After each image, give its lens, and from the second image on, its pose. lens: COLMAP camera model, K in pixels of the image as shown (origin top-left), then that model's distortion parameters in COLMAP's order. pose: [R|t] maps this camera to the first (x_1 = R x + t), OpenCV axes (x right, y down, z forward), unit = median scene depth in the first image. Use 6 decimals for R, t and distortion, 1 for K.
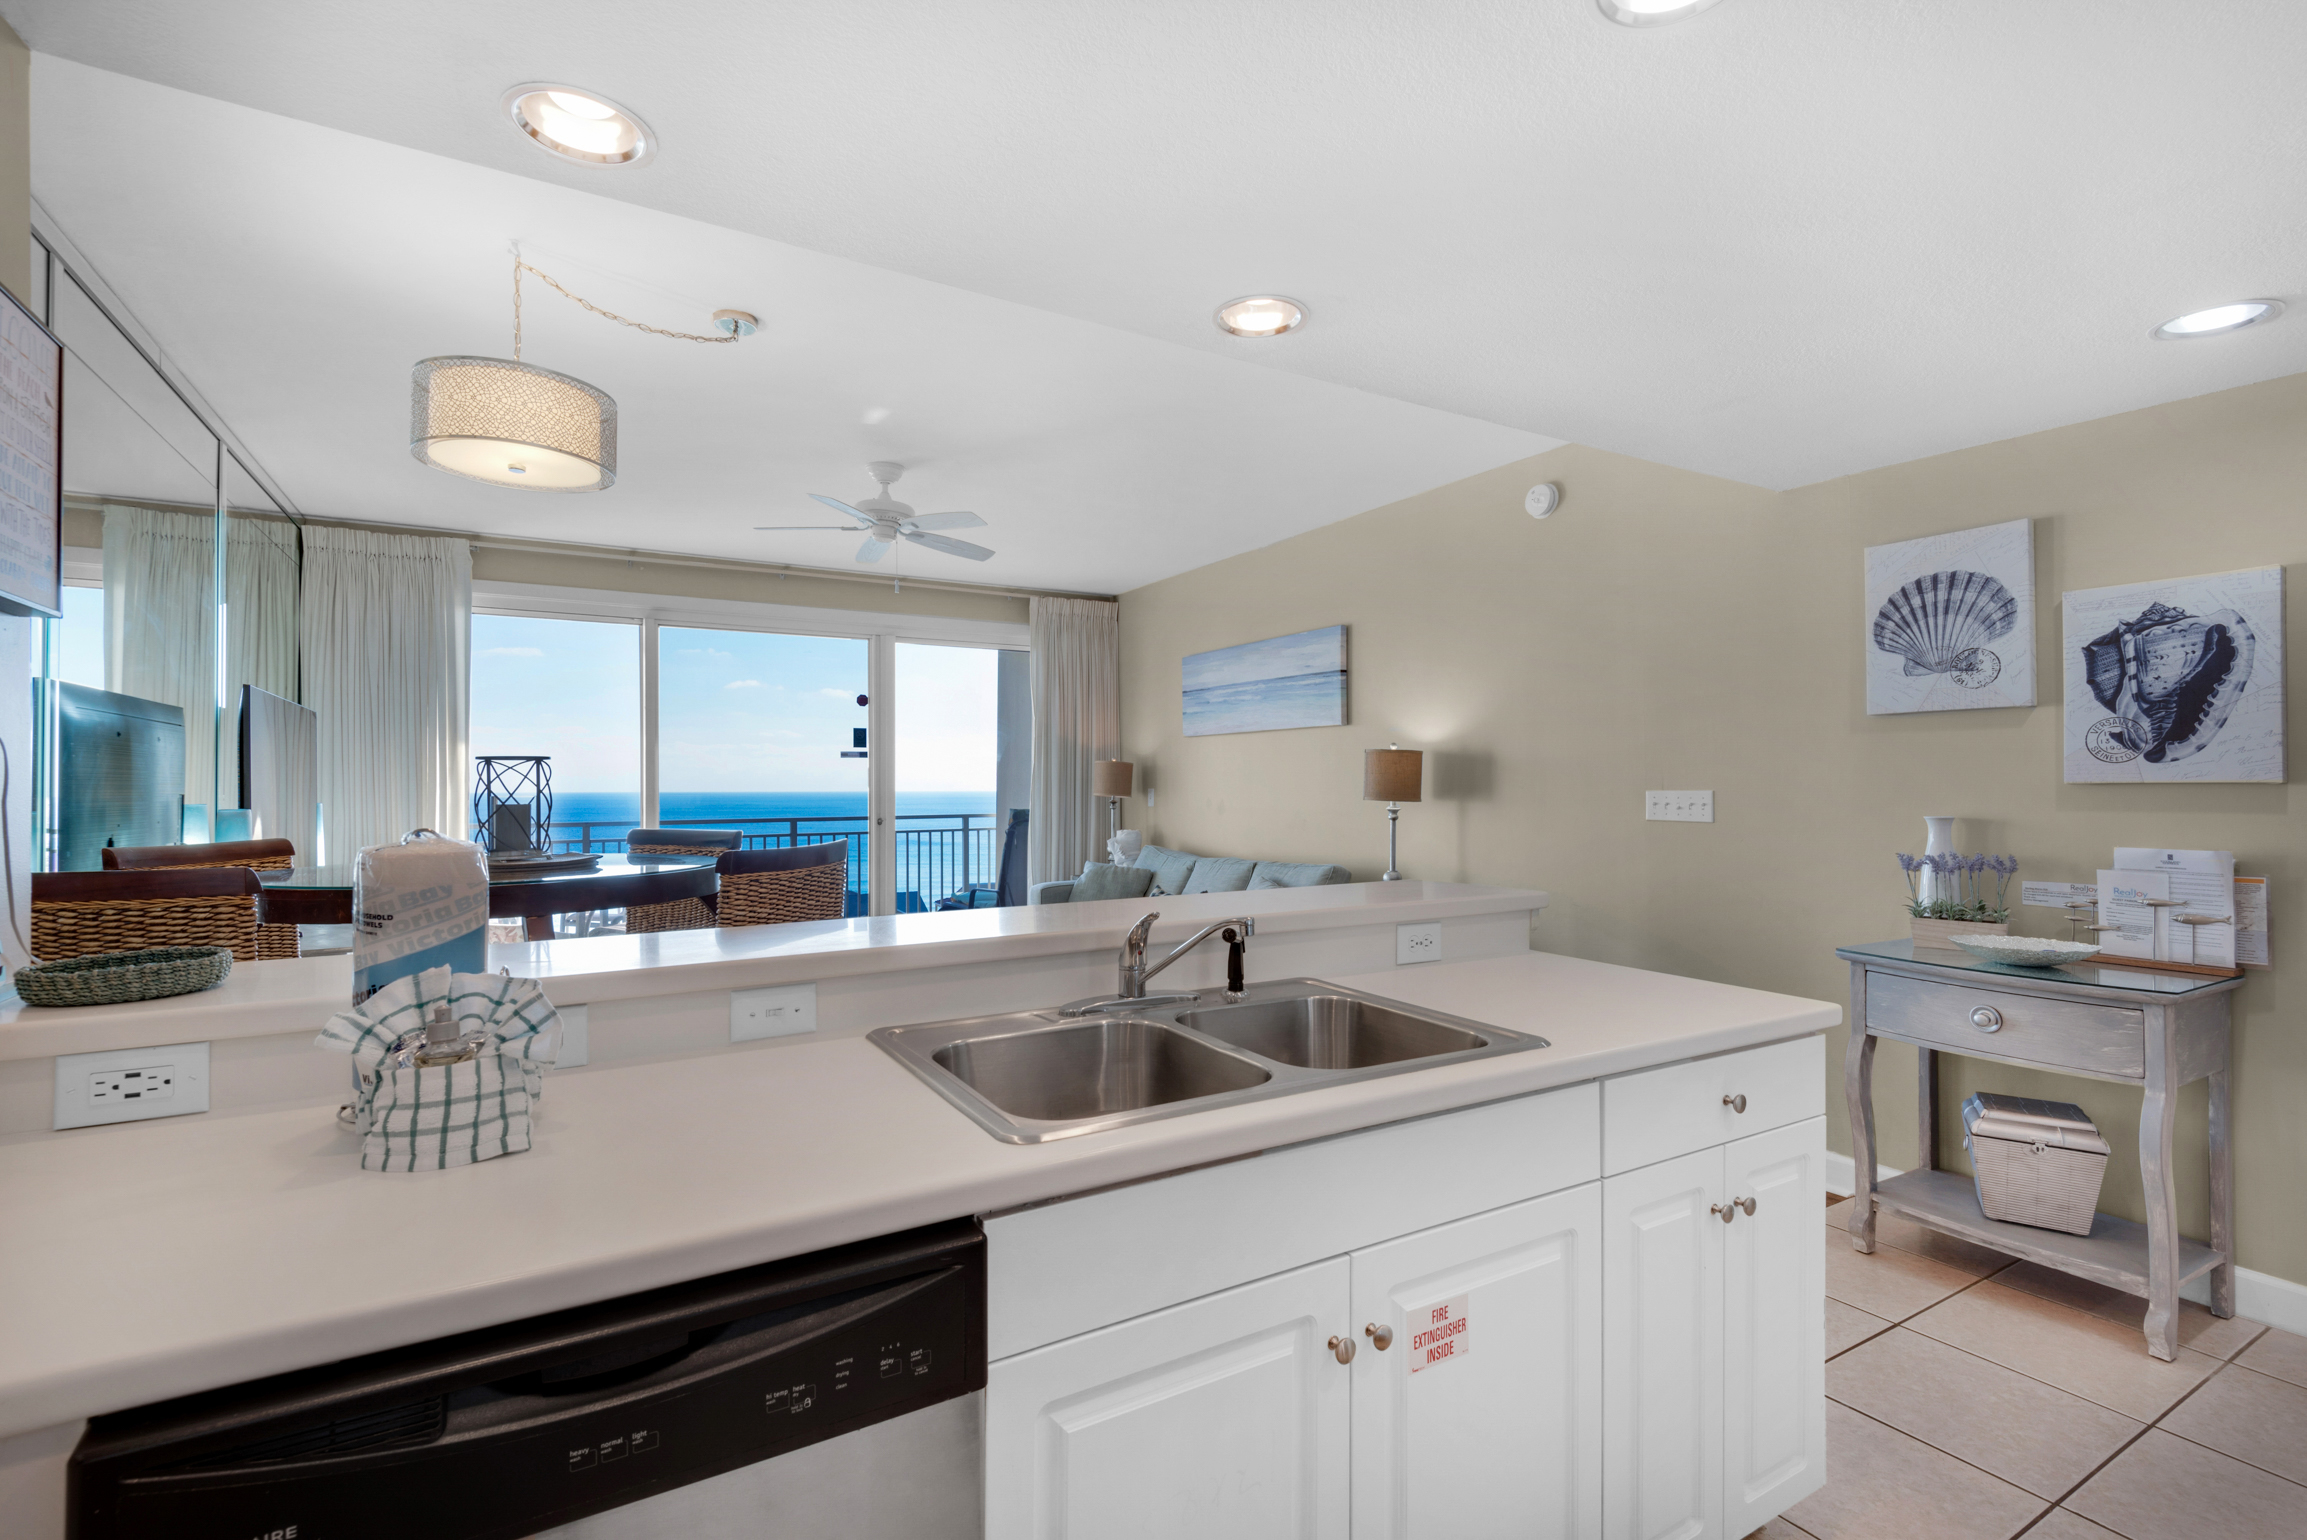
lens RADIAL K [[1043.0, 0, 1135.6], [0, 1043.0, 800.5], [0, 0, 1]] dist [0.016002, -0.007835]
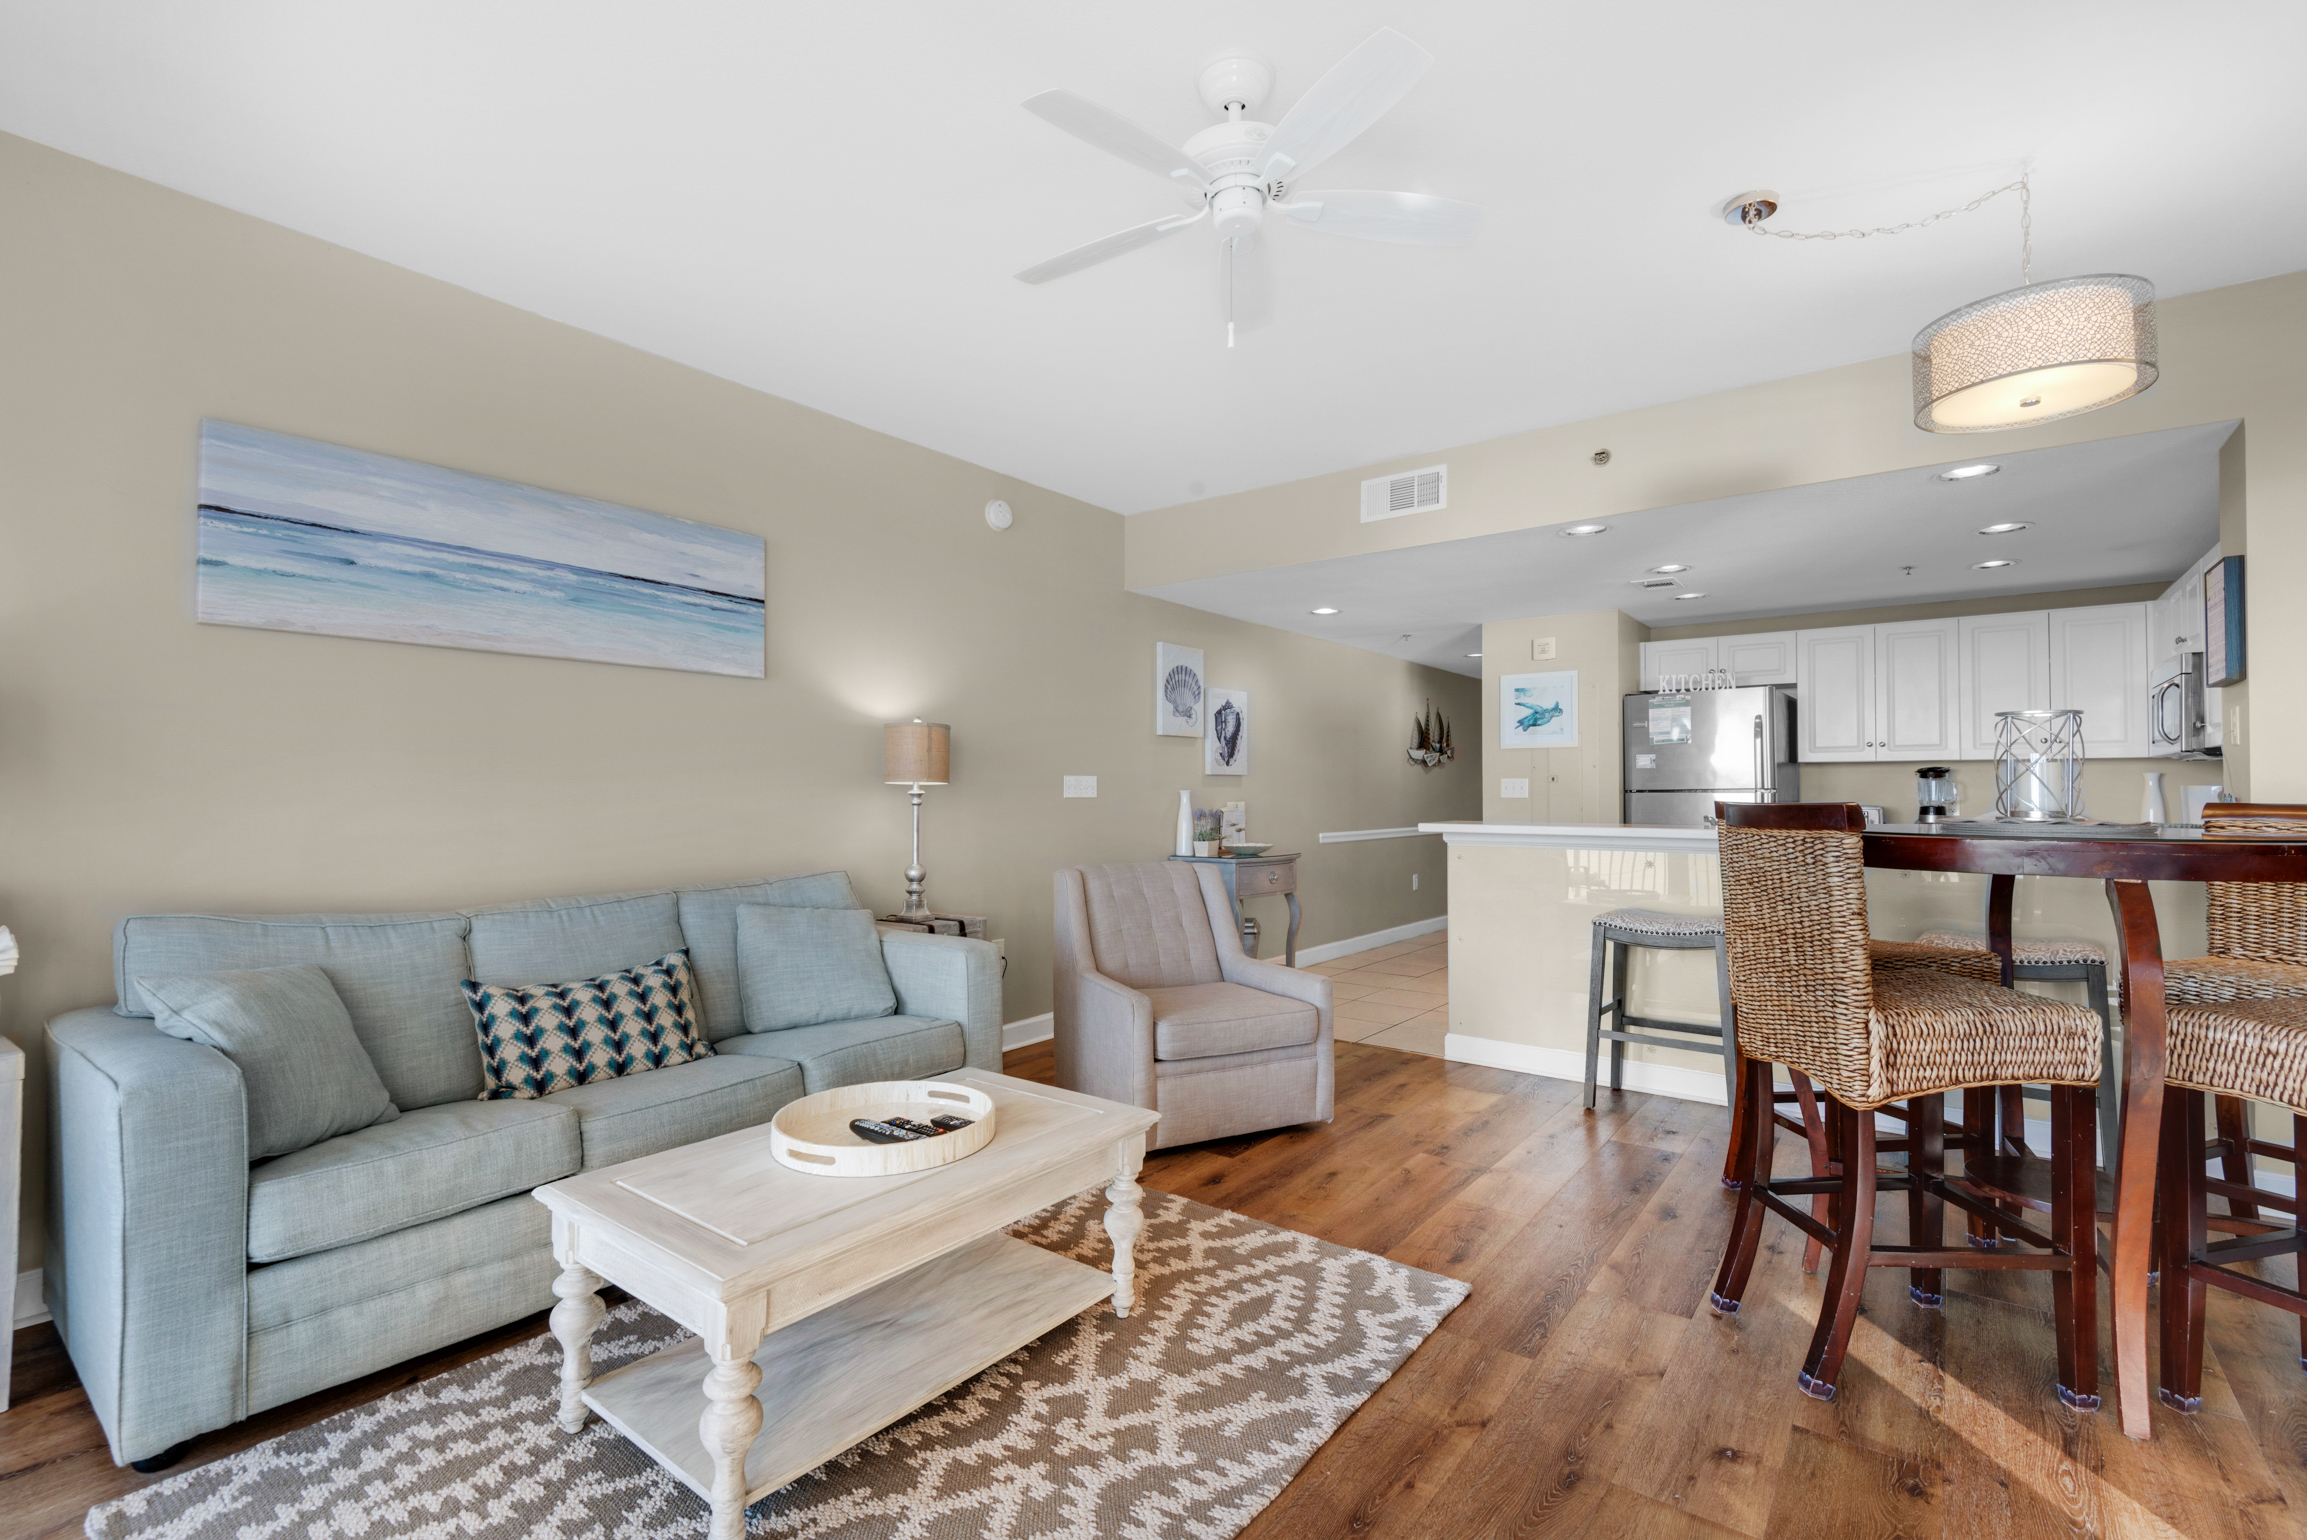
lens RADIAL K [[1043.0, 0, 1155.0], [0, 1043.0, 772.1], [0, 0, 1]] dist [0.016002, -0.007835]
pose [[-0.387547, 0.023221, 0.921557, -0.452299], [0.014233, 0.999714, -0.019205, 0.007423], [-0.921740, 0.005674, -0.387767, 0.831074]]
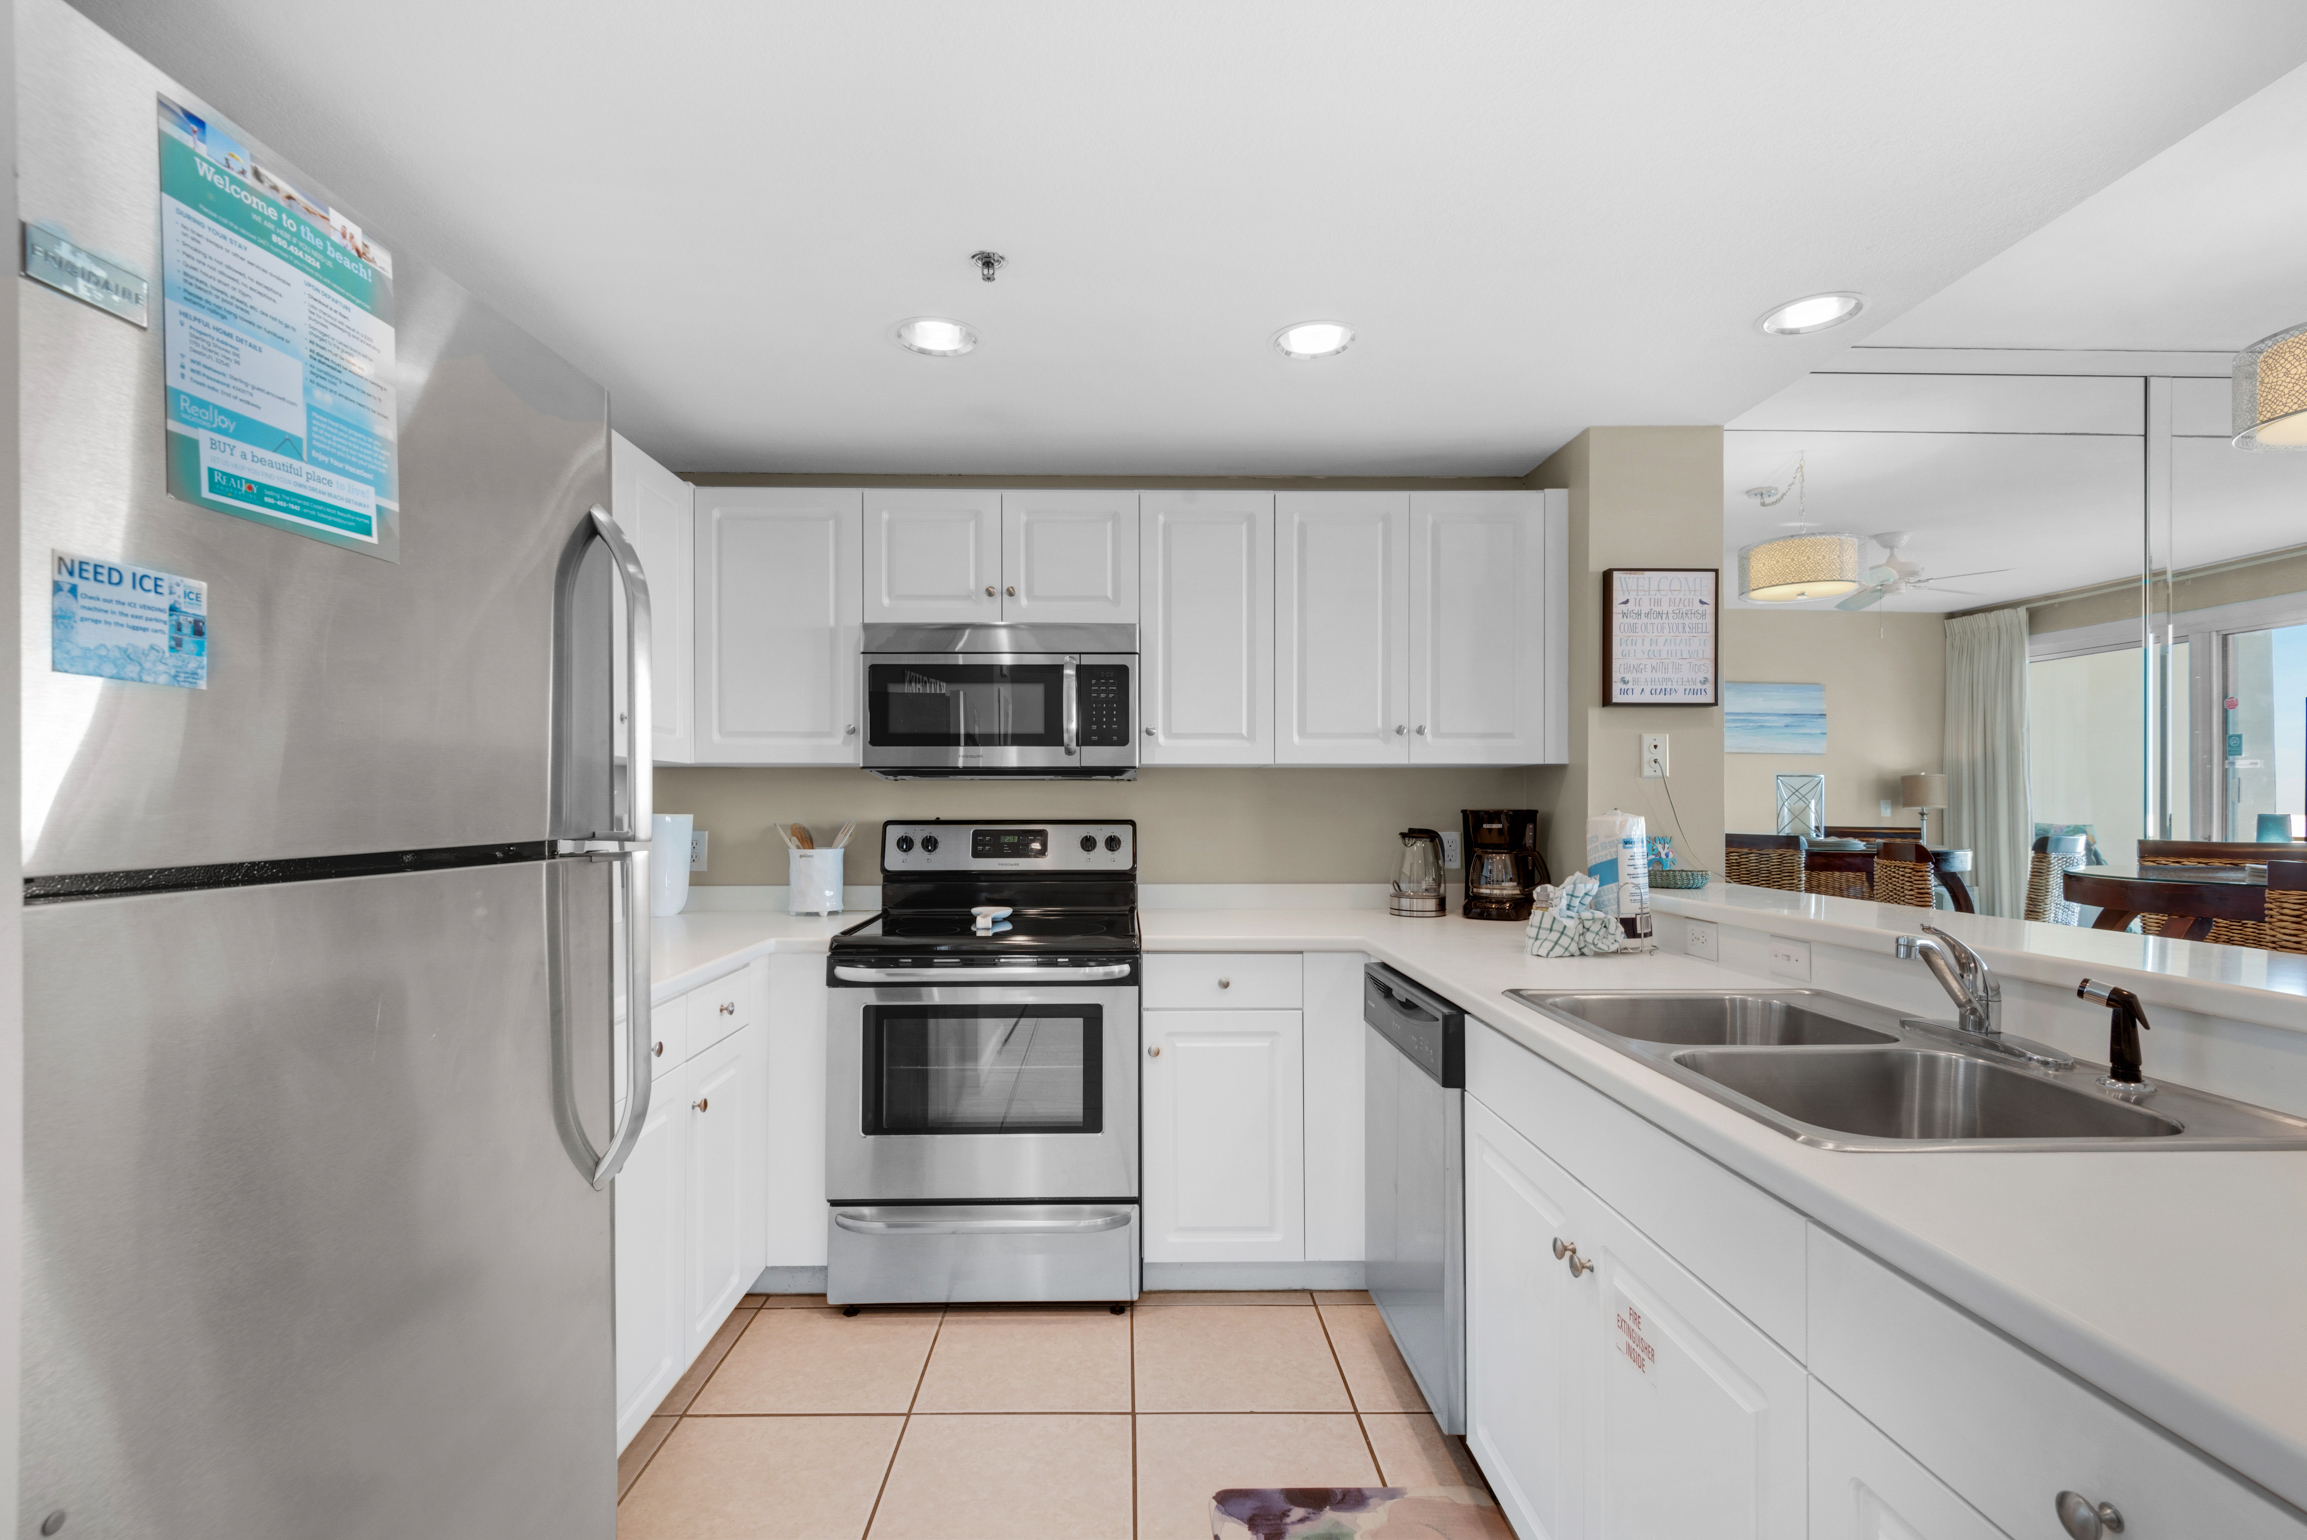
lens RADIAL K [[1043.0, 0, 1145.9], [0, 1043.0, 790.6], [0, 0, 1]] dist [0.016002, -0.007835]
pose [[-0.481026, -0.009920, -0.876650, 0.273011], [-0.013110, 0.999906, -0.004121, 0.002212], [0.876608, 0.009510, -0.481111, 0.212529]]
